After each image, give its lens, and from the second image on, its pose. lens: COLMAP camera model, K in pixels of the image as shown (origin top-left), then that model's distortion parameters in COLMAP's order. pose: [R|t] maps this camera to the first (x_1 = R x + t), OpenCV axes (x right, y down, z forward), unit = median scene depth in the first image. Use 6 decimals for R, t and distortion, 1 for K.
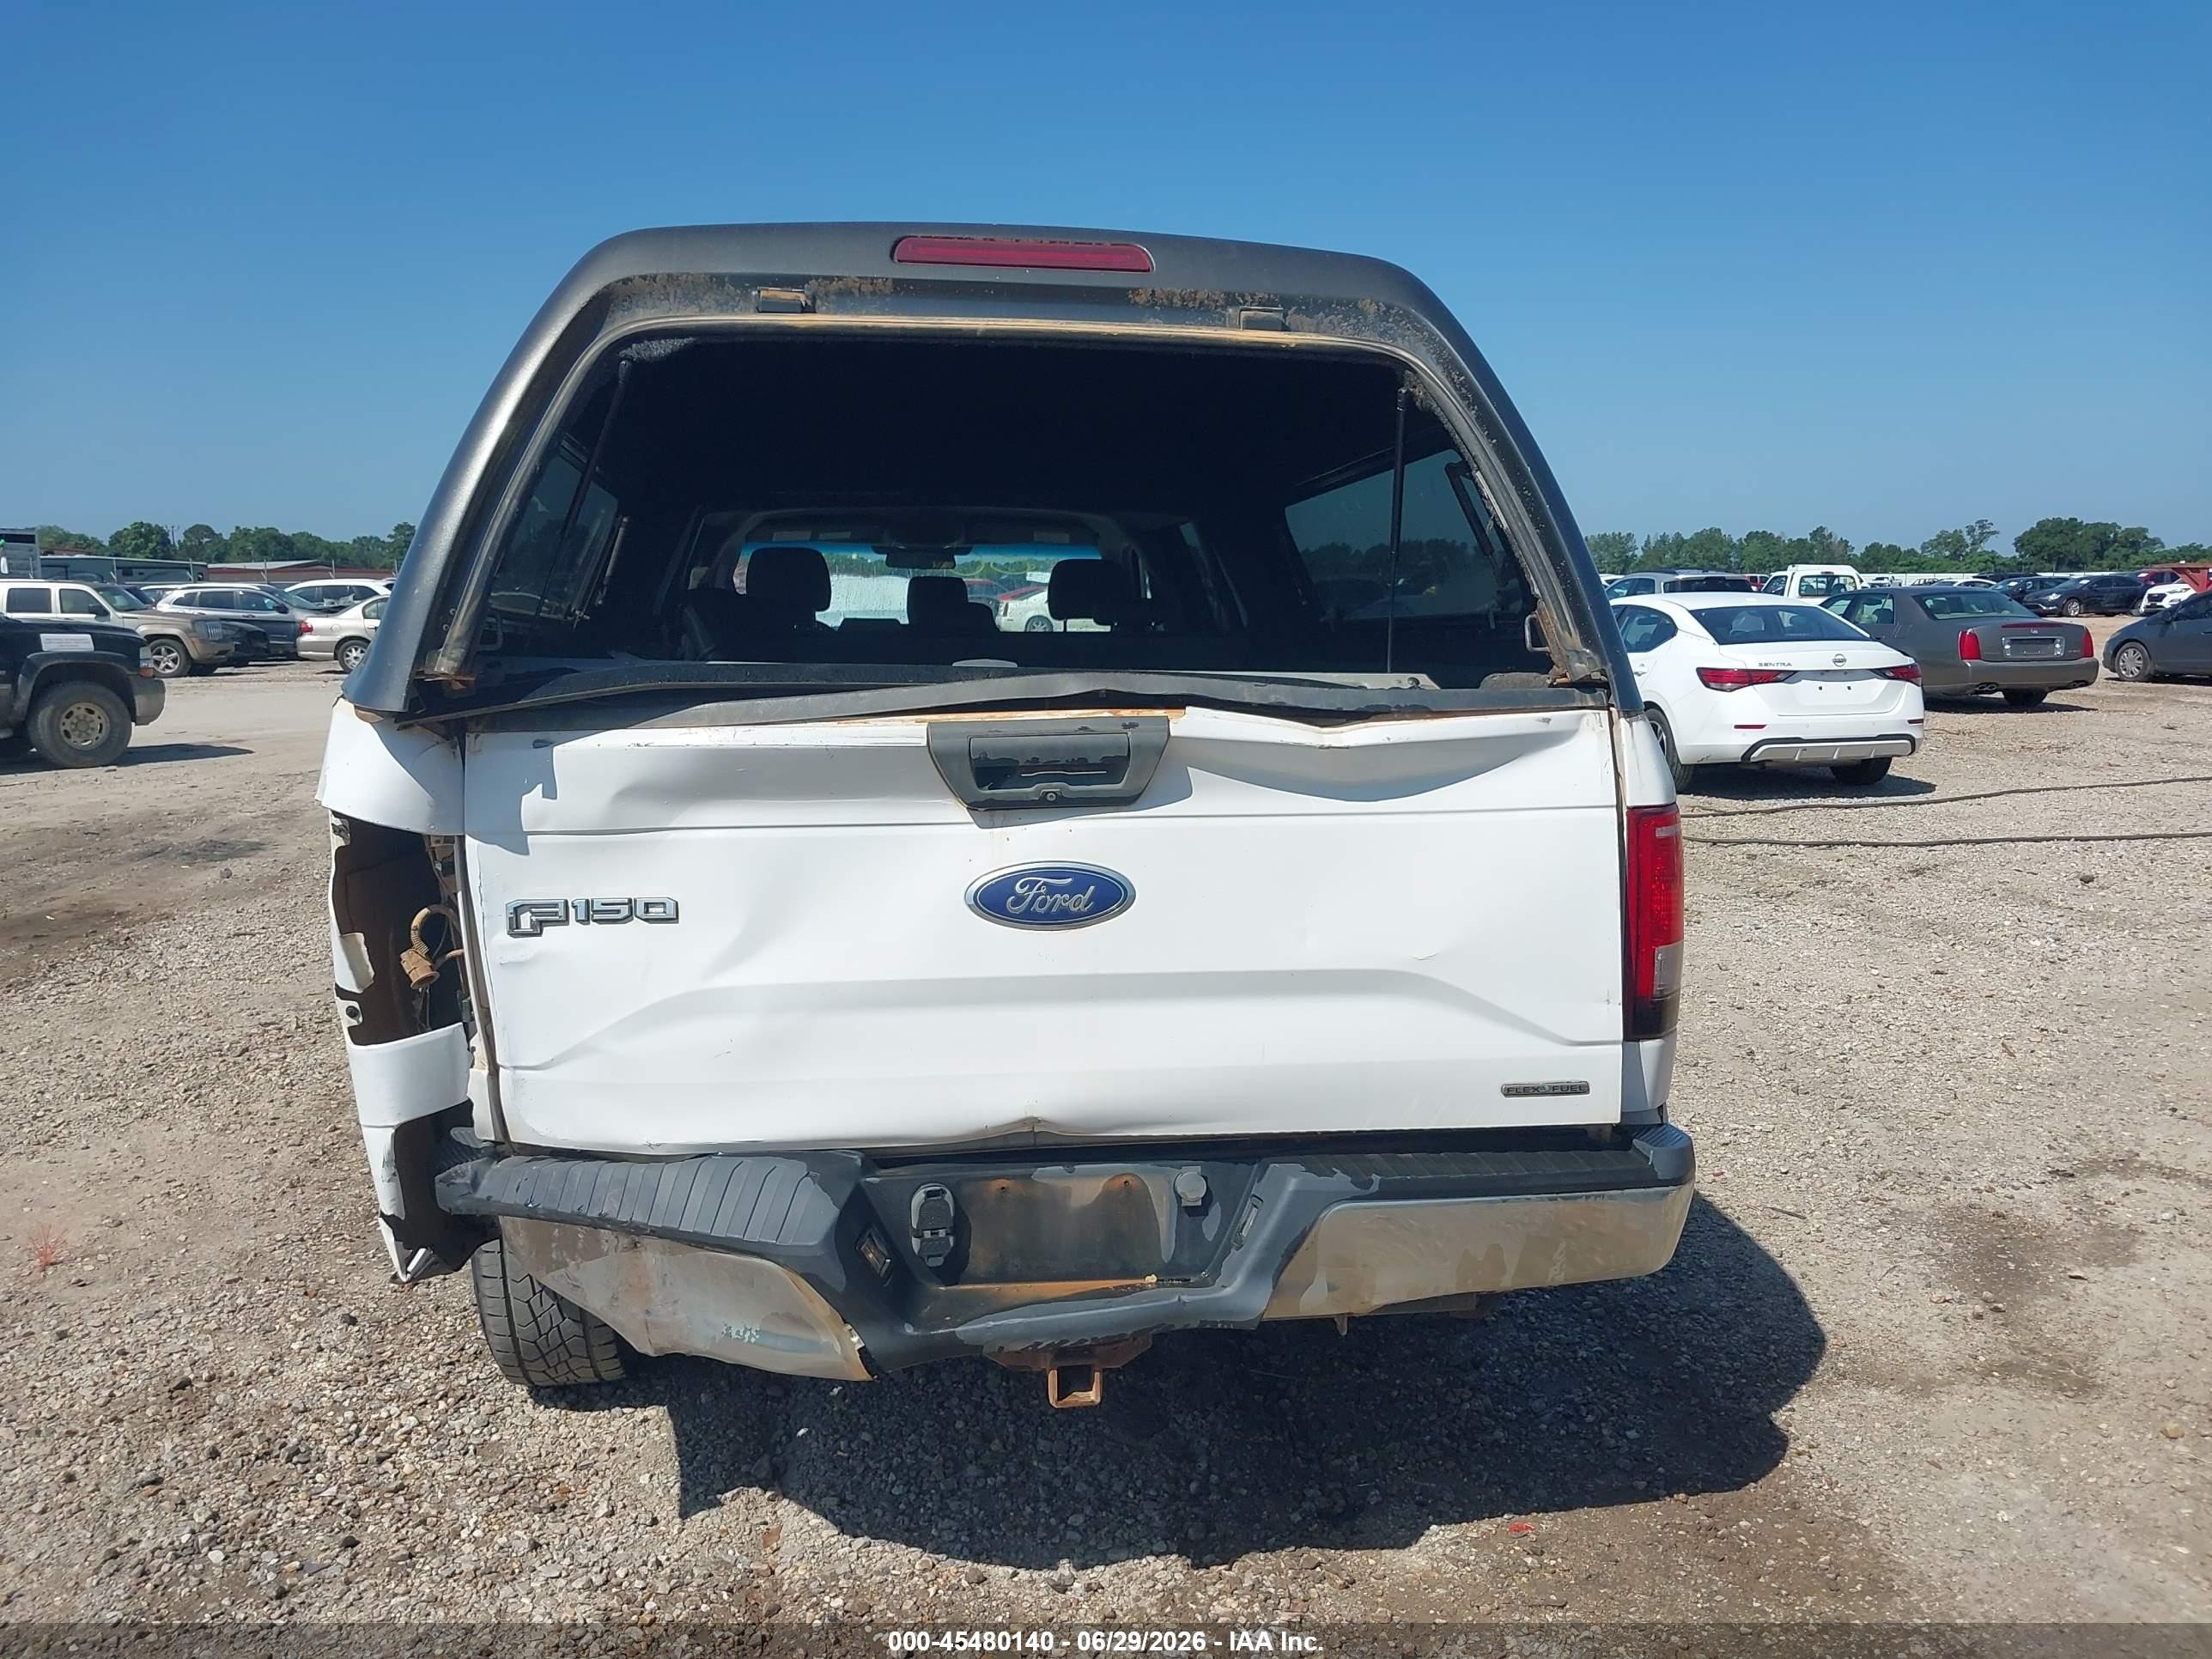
lens RADIAL K [[1850.7, 0, 1179.9], [0, 1850.7, 887.1], [0, 0, 1]] dist [0.038157, -0.050124]
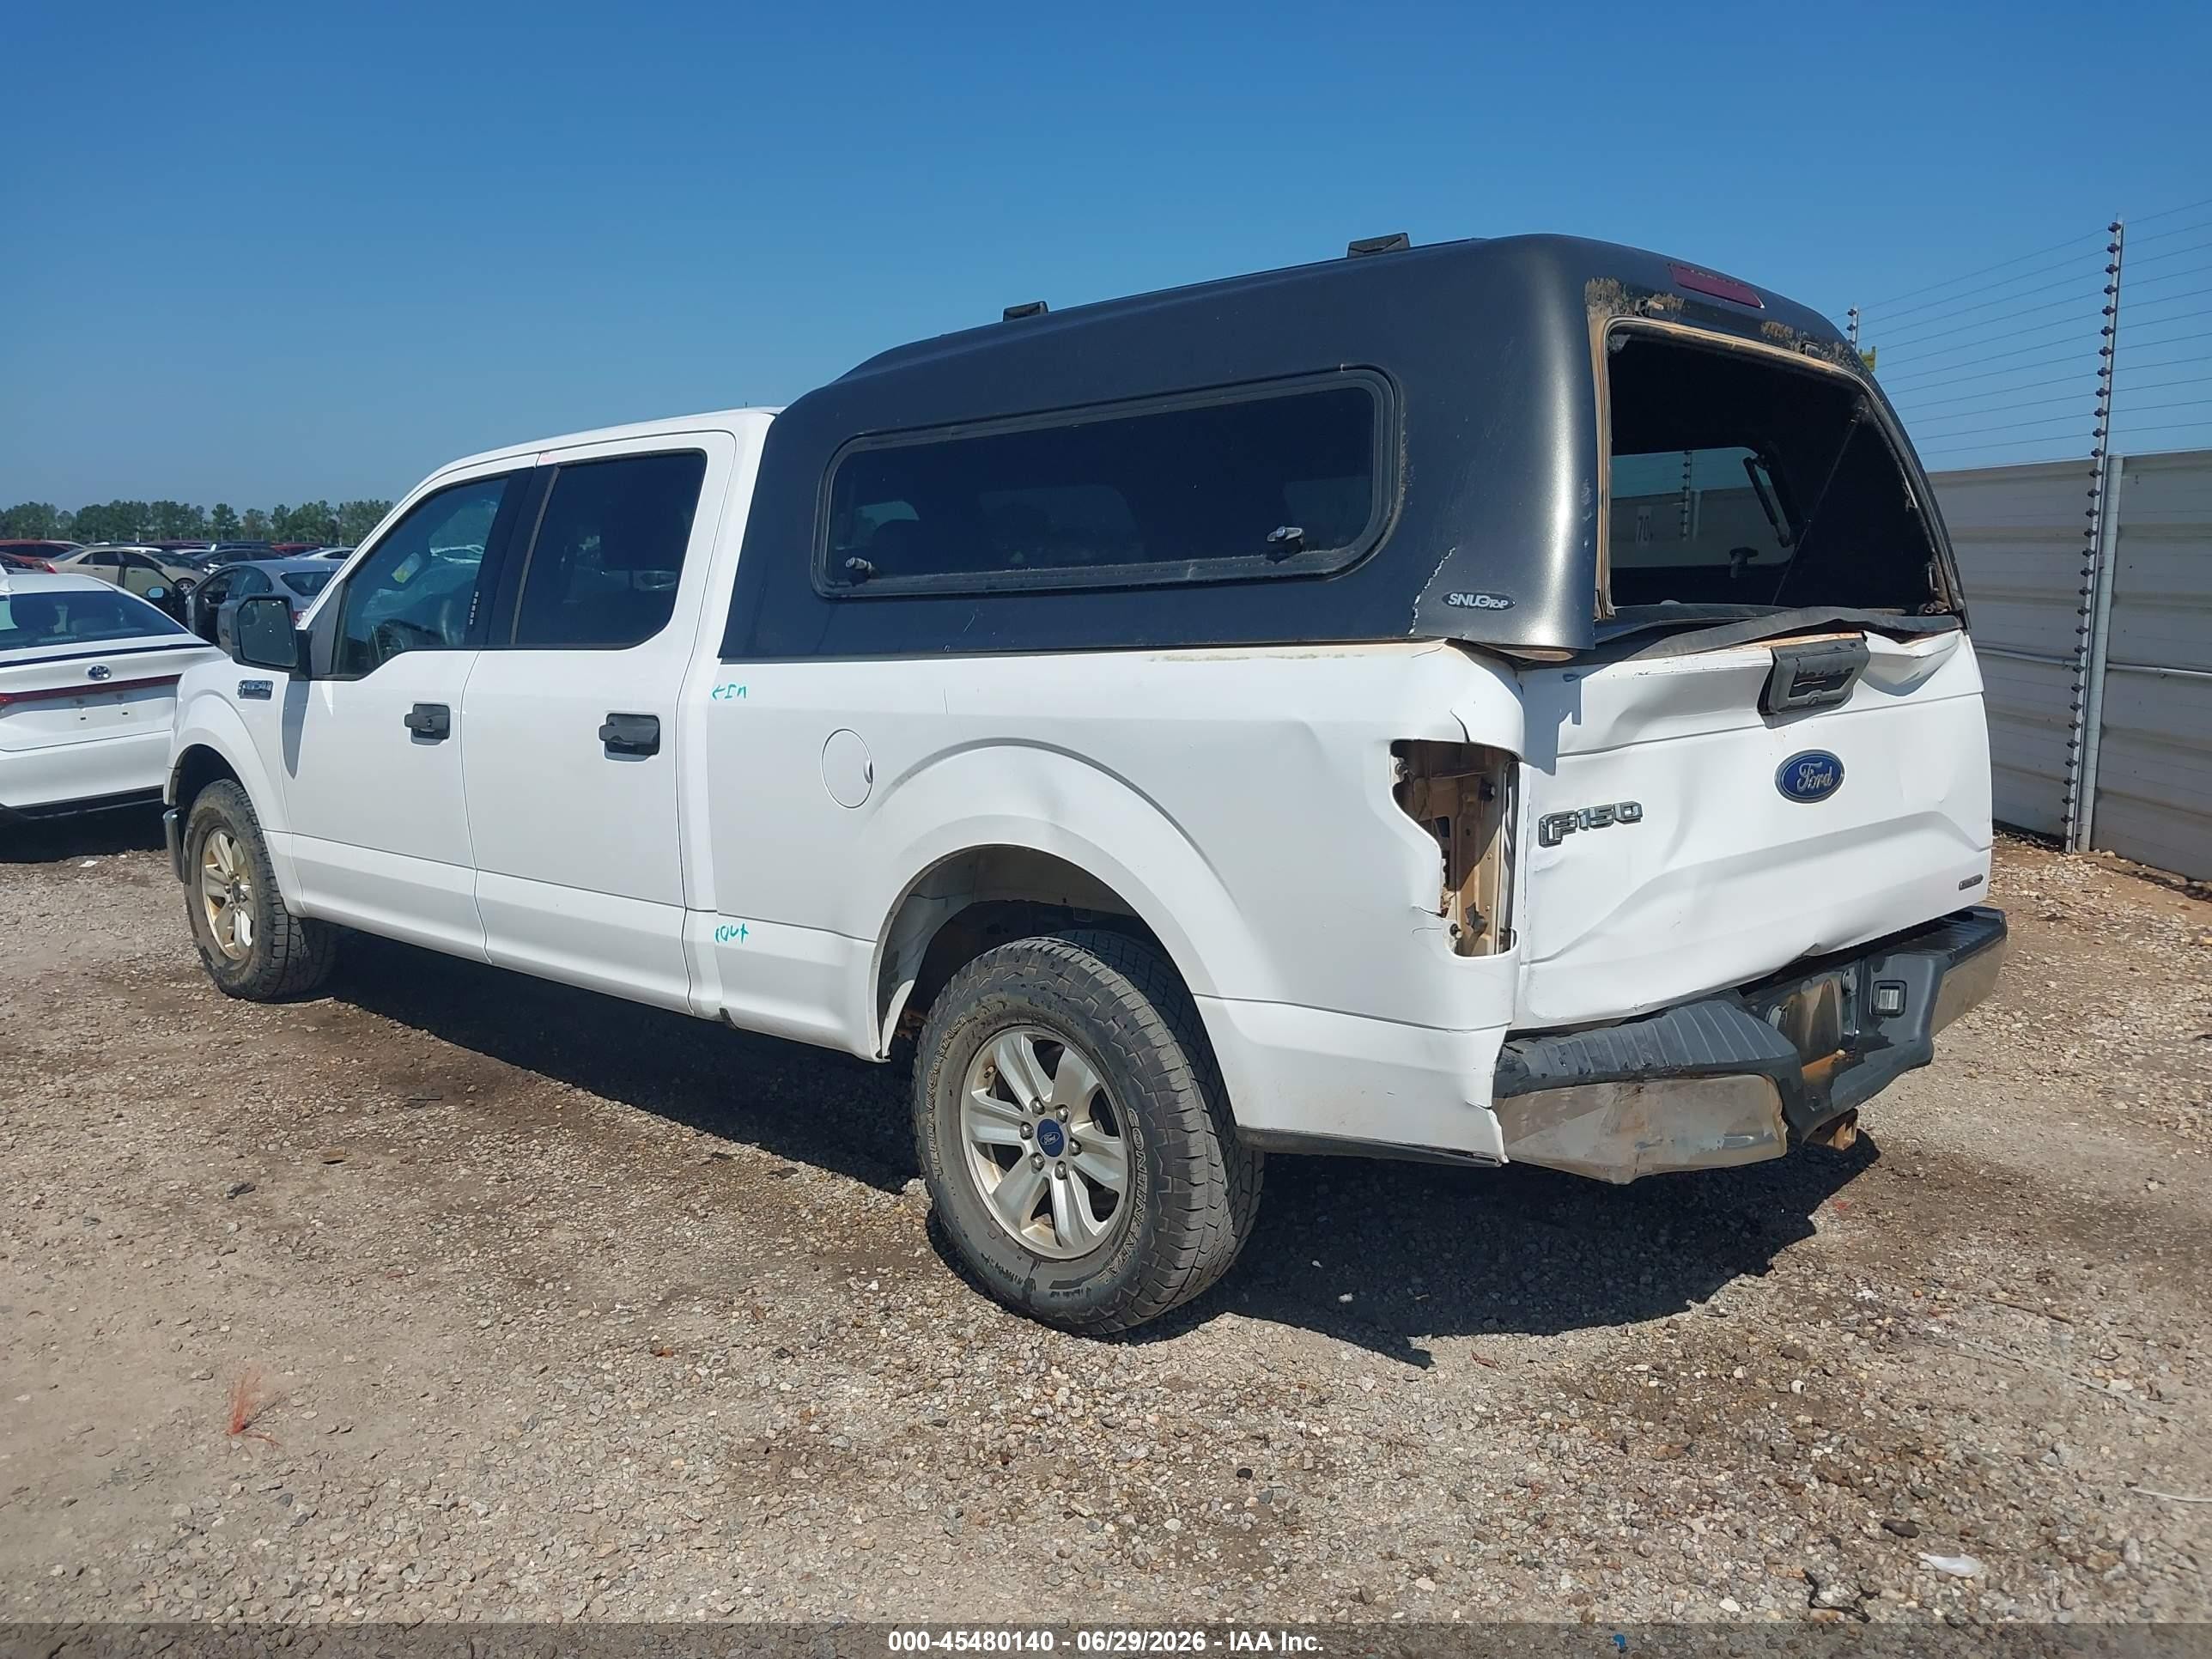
lens RADIAL K [[1850.7, 0, 1146.4], [0, 1850.7, 906.7], [0, 0, 1]] dist [0.038157, -0.050124]
pose [[0.755570, -0.118354, 0.644287, -1.298236], [0.102245, 0.992796, 0.062469, -0.033805], [-0.647039, 0.018675, 0.762228, 0.282903]]
